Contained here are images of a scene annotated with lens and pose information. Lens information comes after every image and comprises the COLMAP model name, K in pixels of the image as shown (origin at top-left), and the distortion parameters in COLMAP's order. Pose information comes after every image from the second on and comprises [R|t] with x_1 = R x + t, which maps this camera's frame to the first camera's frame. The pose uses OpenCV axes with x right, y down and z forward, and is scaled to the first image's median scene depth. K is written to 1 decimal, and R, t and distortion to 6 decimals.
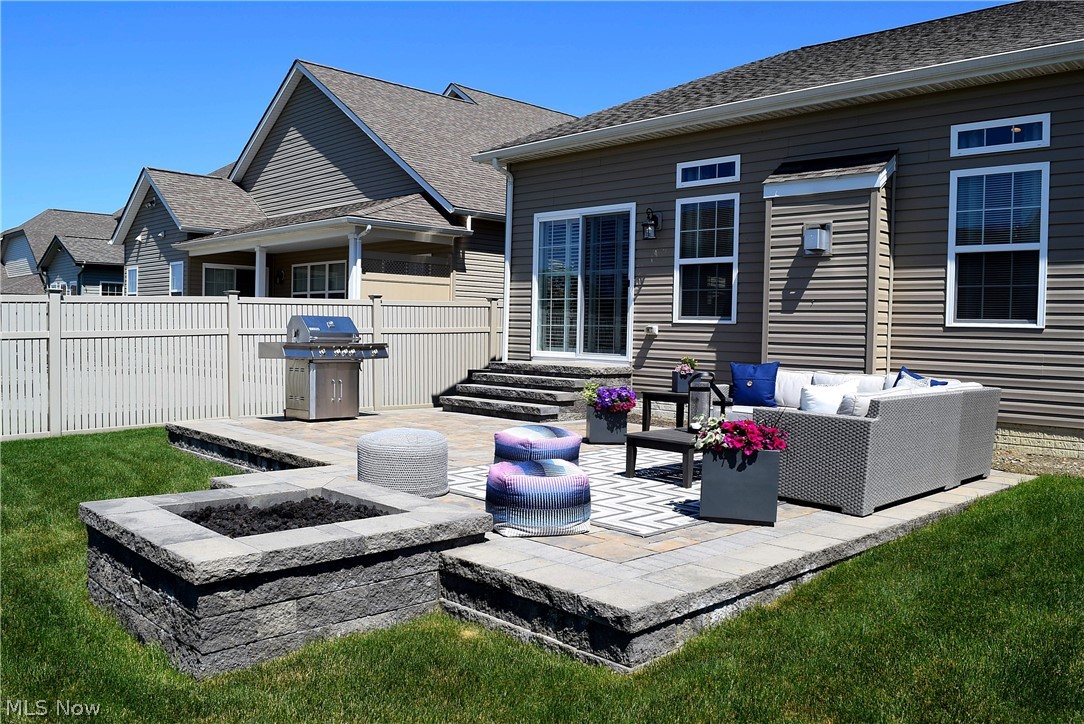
lens RADIAL K [[879.8, 0, 540.2], [0, 879.8, 368.0], [0, 0, 1]] dist [-0.089425, 0.008777]
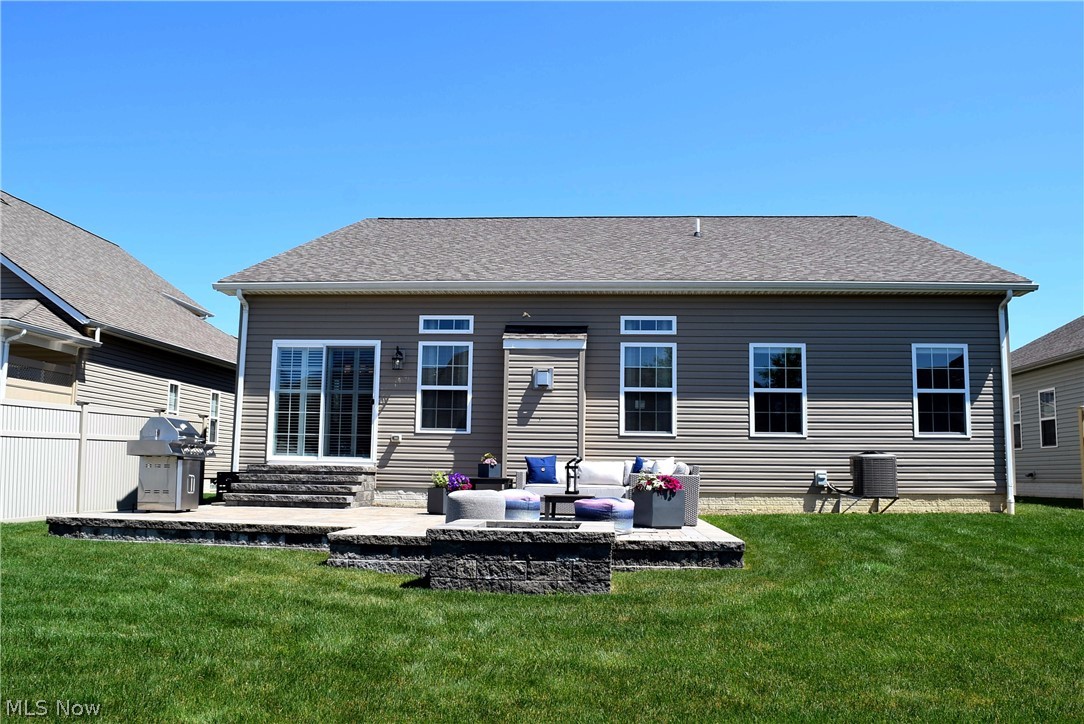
lens RADIAL K [[879.8, 0, 545.5], [0, 879.8, 358.3], [0, 0, 1]] dist [-0.089425, 0.008777]
pose [[0.757184, 0.075791, 0.648790, -0.609772], [0.026850, 0.988795, -0.146846, 0.040395], [-0.652649, 0.128610, 0.746665, -0.149687]]
